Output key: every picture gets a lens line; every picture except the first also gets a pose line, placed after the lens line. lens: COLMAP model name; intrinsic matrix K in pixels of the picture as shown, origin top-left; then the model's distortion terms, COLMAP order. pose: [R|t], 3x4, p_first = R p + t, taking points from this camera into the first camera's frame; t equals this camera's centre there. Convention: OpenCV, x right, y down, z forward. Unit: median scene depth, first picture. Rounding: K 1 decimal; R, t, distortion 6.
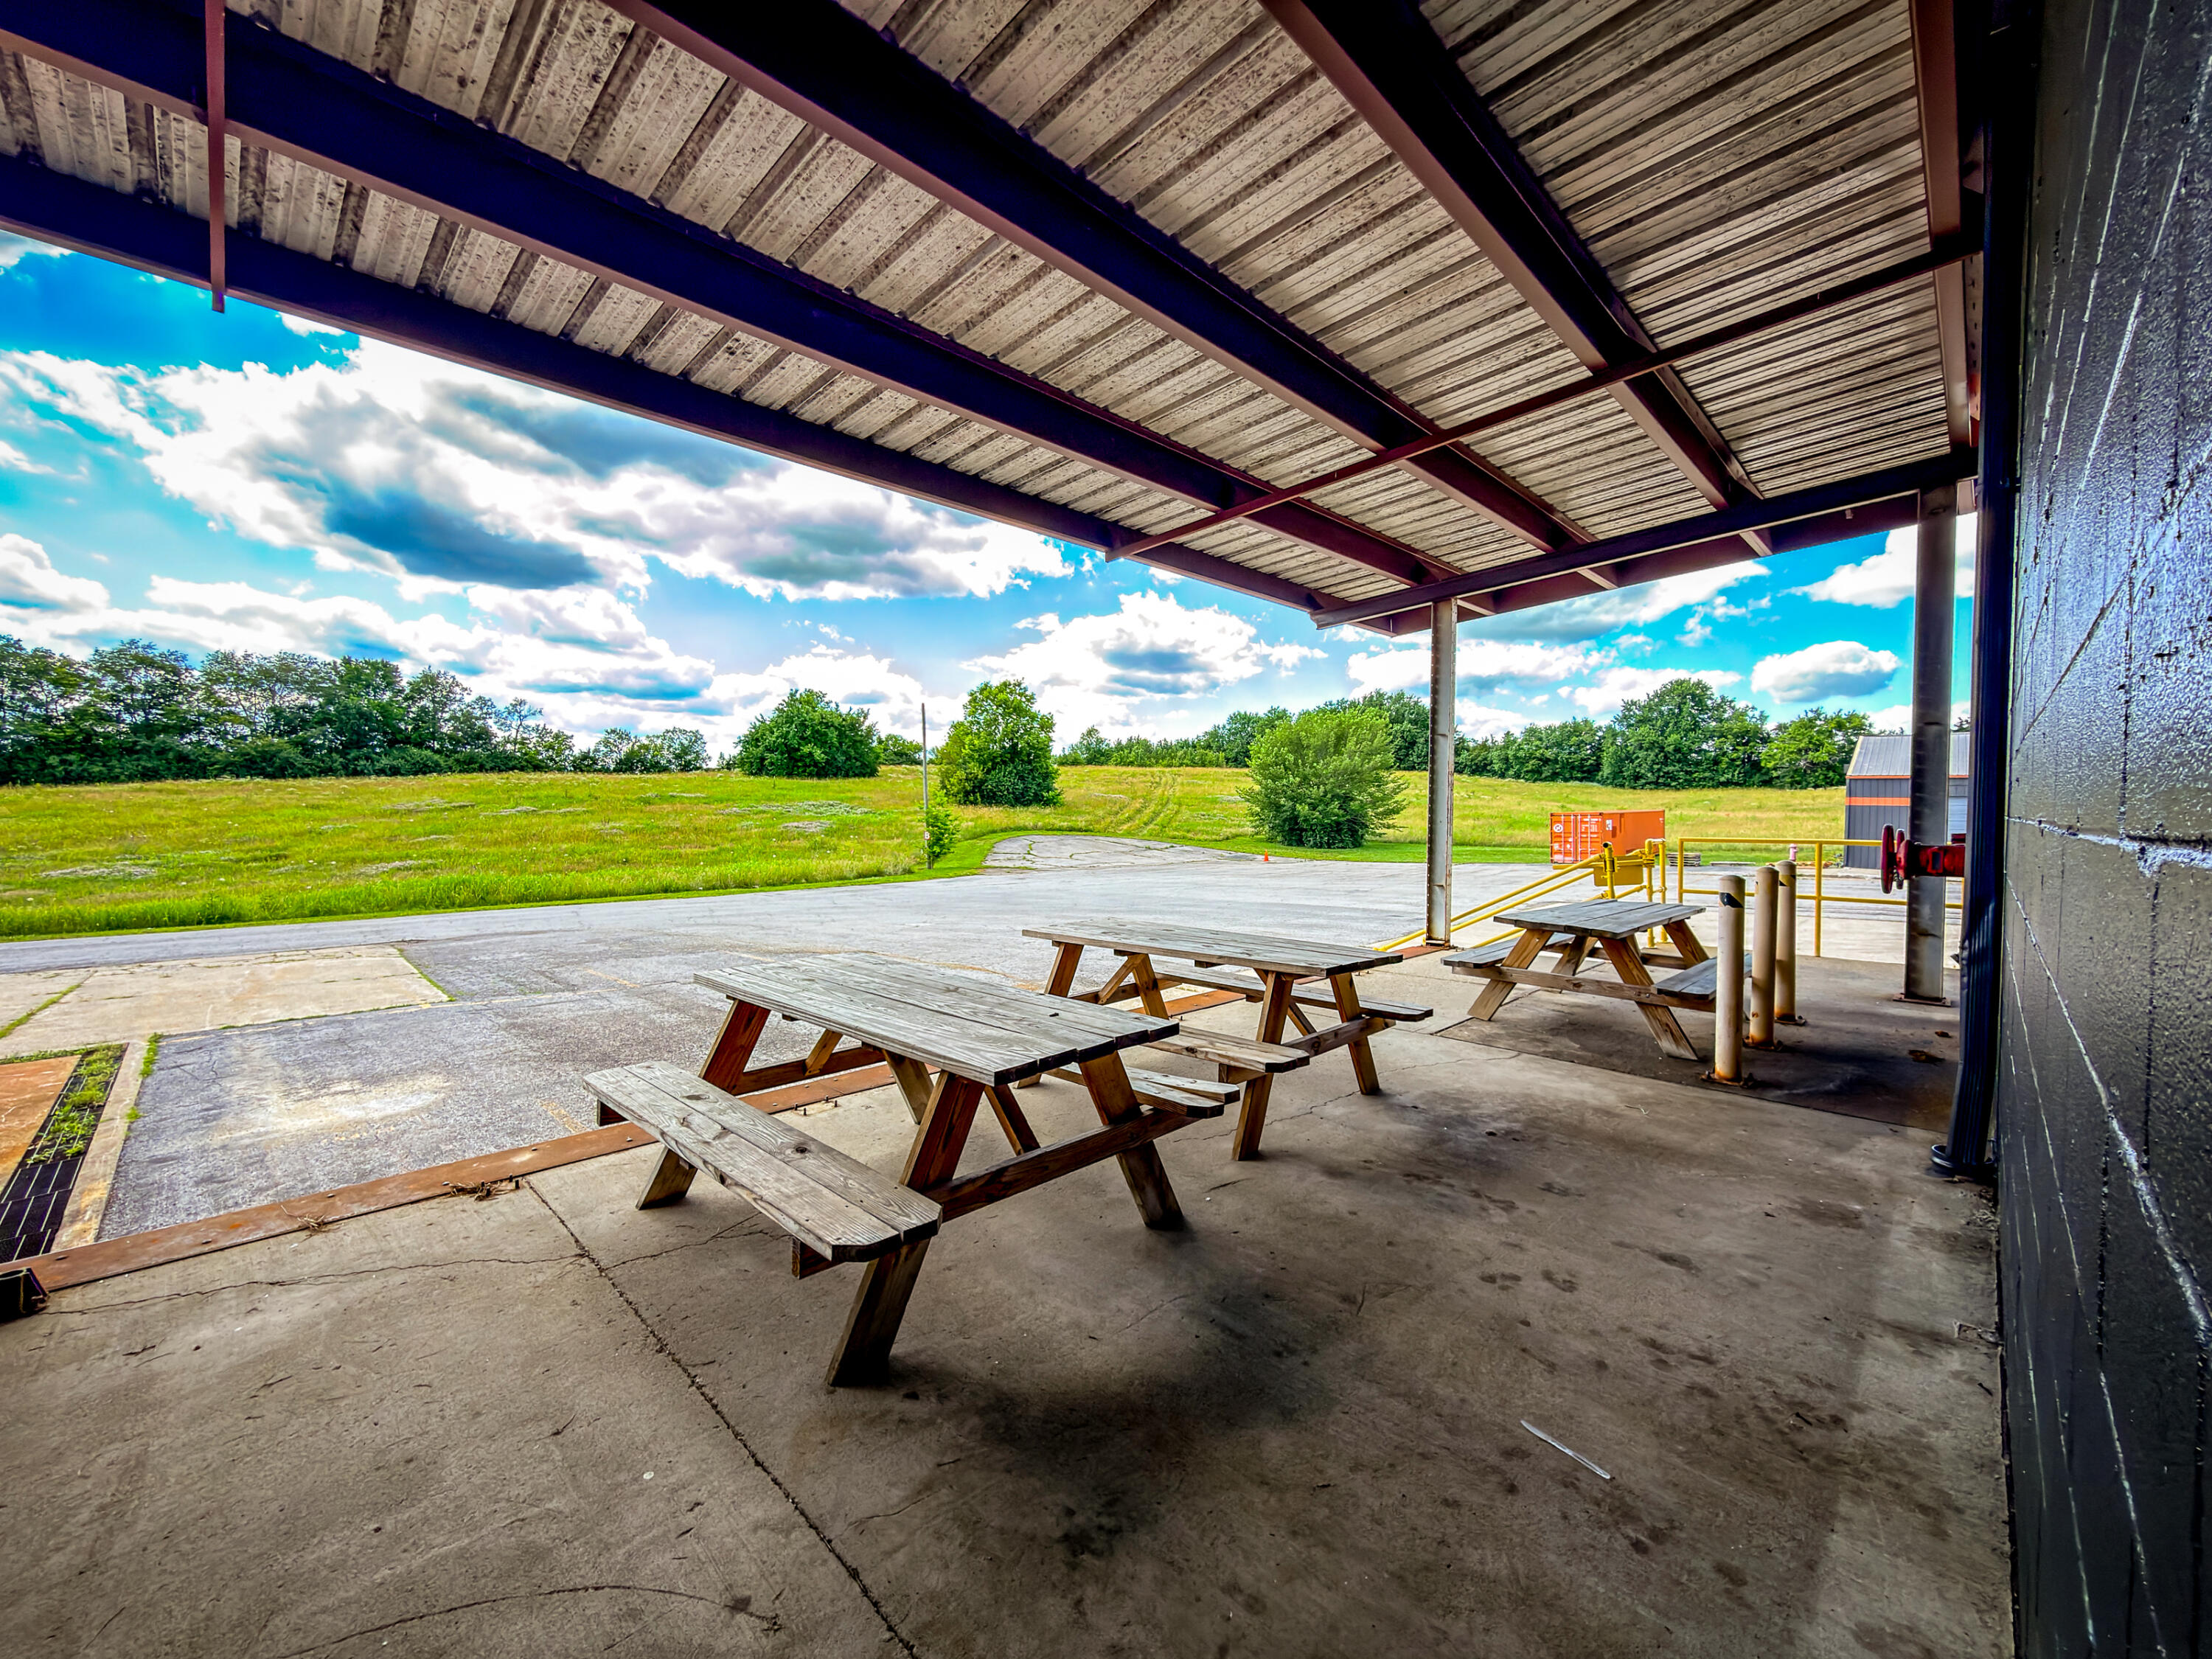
lens RADIAL K [[898.6, 0, 1098.4], [0, 898.6, 831.3], [0, 0, 1]] dist [0.000080, -0.000010]
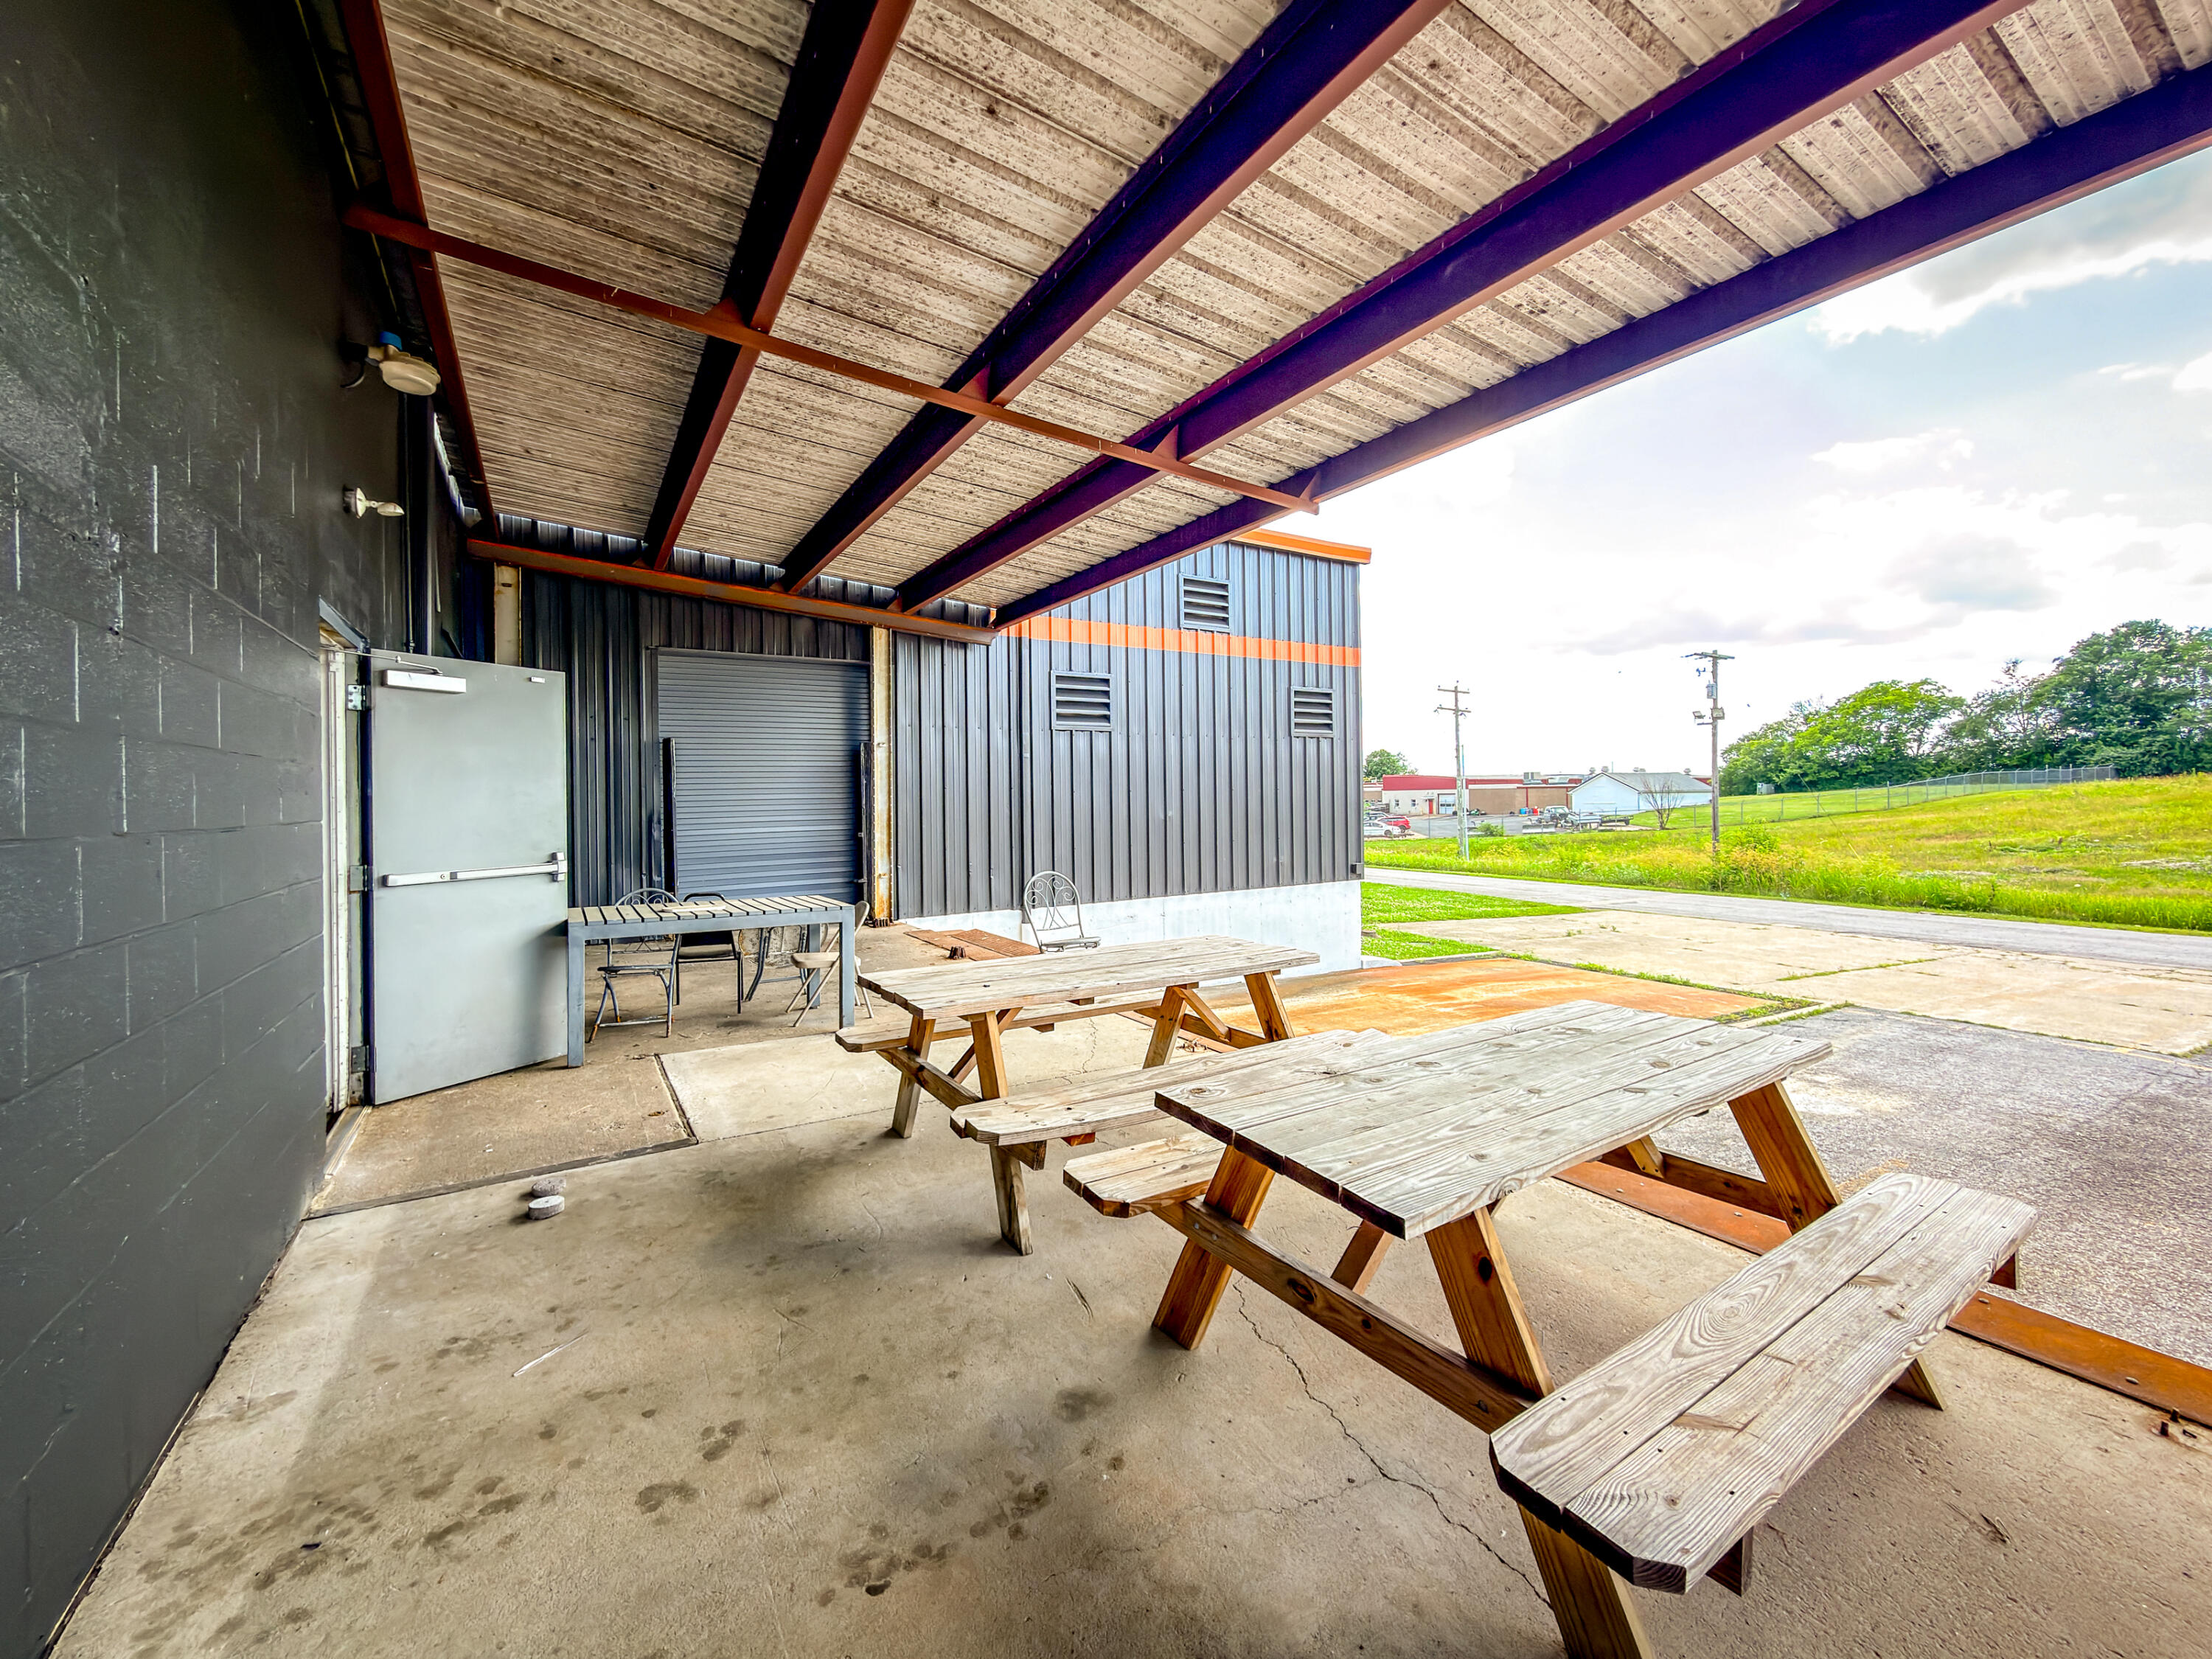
lens RADIAL K [[898.6, 0, 1104.9], [0, 898.6, 802.7], [0, 0, 1]] dist [0.000080, -0.000010]
pose [[-0.242548, -0.002014, -0.970137, 1.220480], [-0.018401, 0.999828, 0.002525, -0.050437], [0.969965, 0.018464, -0.242543, 1.640751]]
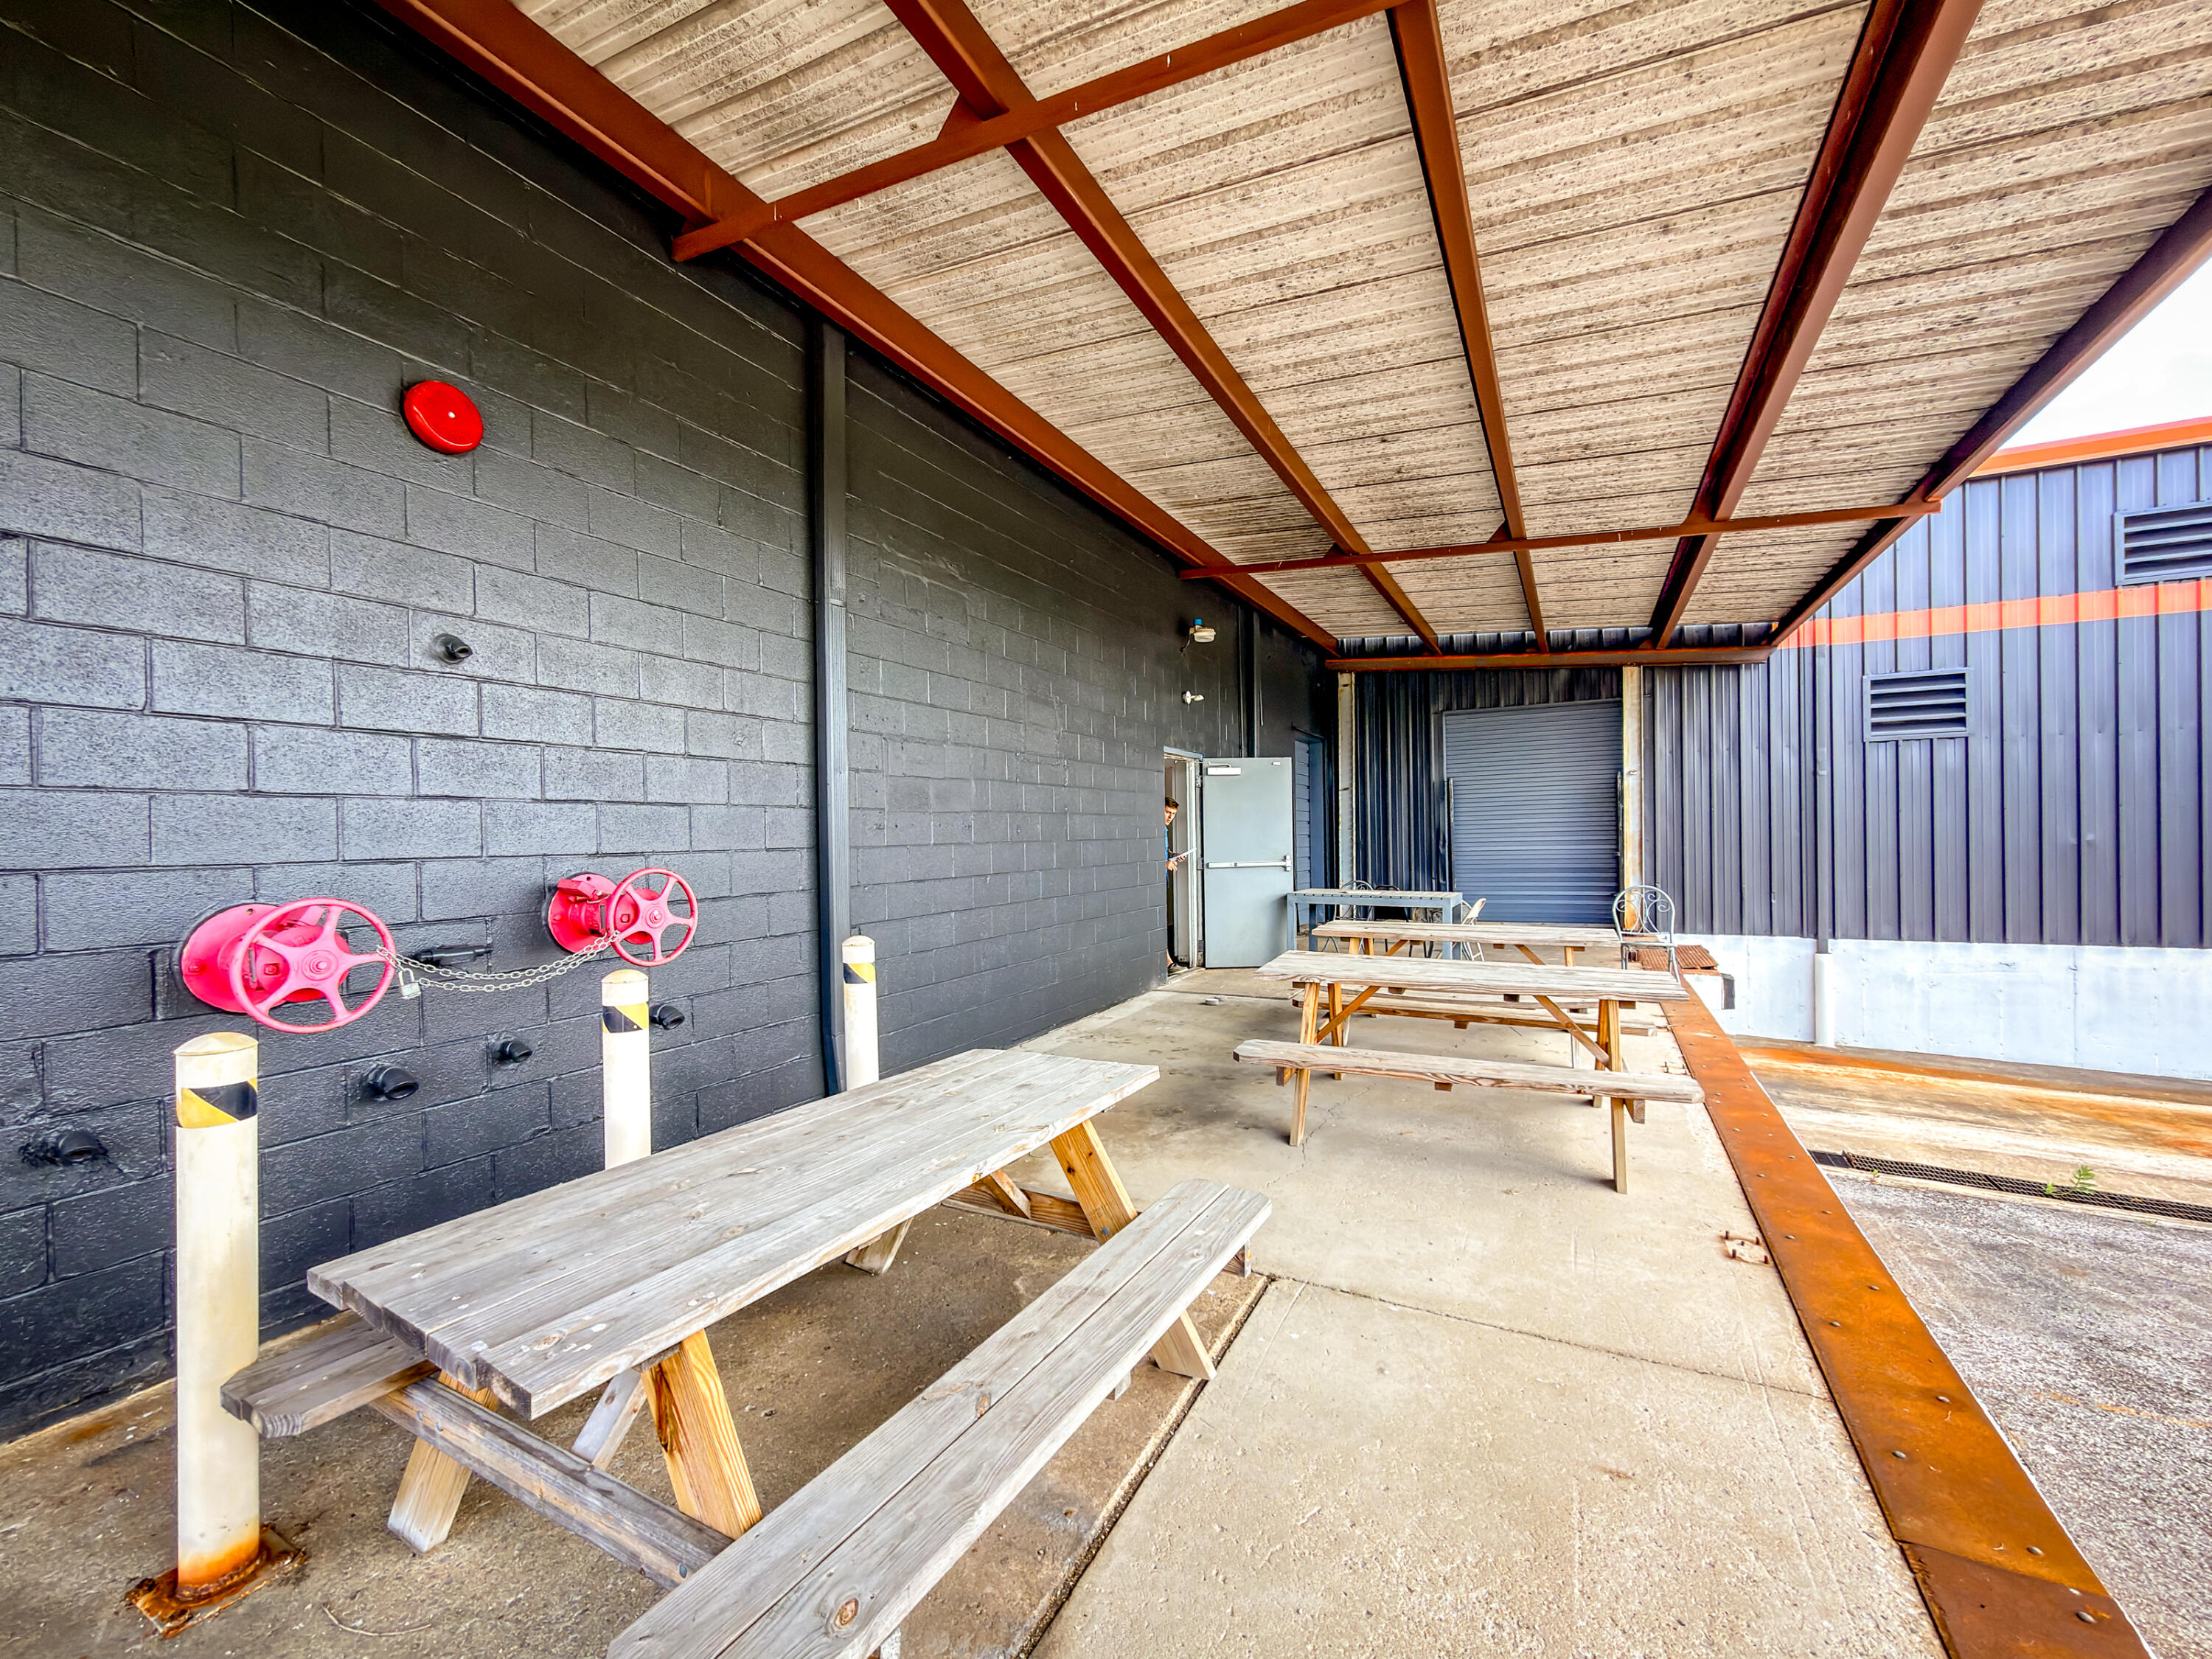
lens RADIAL K [[898.6, 0, 1095.8], [0, 898.6, 832.2], [0, 0, 1]] dist [0.000080, -0.000010]
pose [[-0.956647, 0.006488, -0.291178, 1.413393], [-0.000049, 0.999748, 0.022439, -0.091906], [0.291250, 0.021480, -0.956406, 3.340011]]
